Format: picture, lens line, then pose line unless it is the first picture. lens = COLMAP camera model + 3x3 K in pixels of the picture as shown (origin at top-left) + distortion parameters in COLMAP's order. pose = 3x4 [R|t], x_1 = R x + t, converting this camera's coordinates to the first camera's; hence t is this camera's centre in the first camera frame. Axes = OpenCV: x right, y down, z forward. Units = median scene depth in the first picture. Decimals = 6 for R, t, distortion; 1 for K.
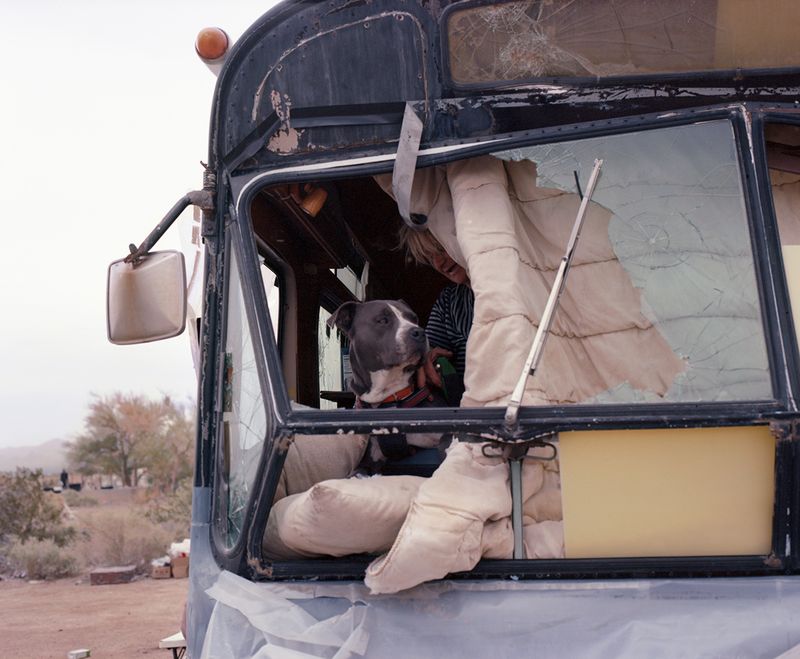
lens RADIAL K [[938.1, 0, 400.0], [0, 938.1, 329.5], [0, 0, 1]] dist [-0.008093, -0.000715]
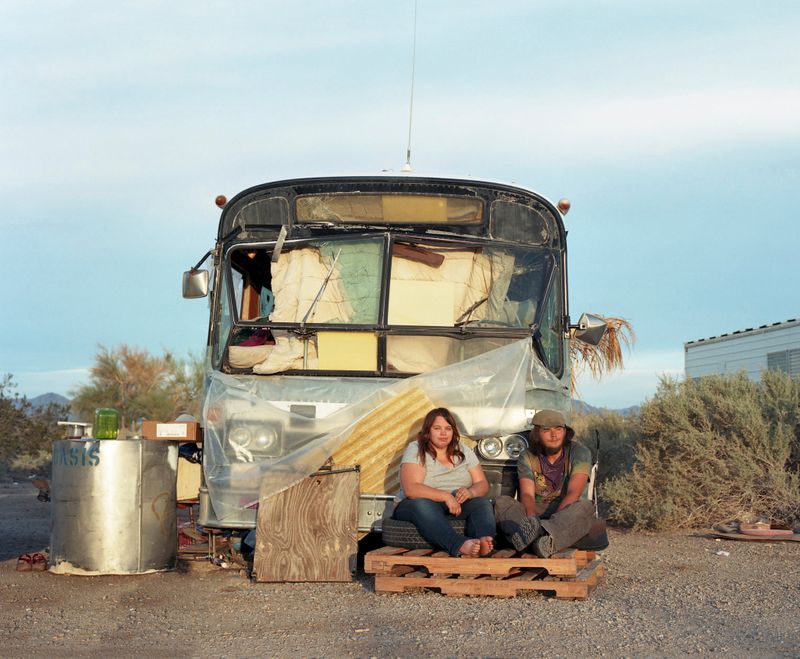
lens RADIAL K [[938.1, 0, 400.0], [0, 938.1, 329.5], [0, 0, 1]] dist [-0.008093, -0.000715]
pose [[0.998355, 0.057334, -0.000335, 0.413046], [-0.057301, 0.997946, 0.028629, -0.009810], [0.001976, -0.028562, 0.999590, -2.091560]]
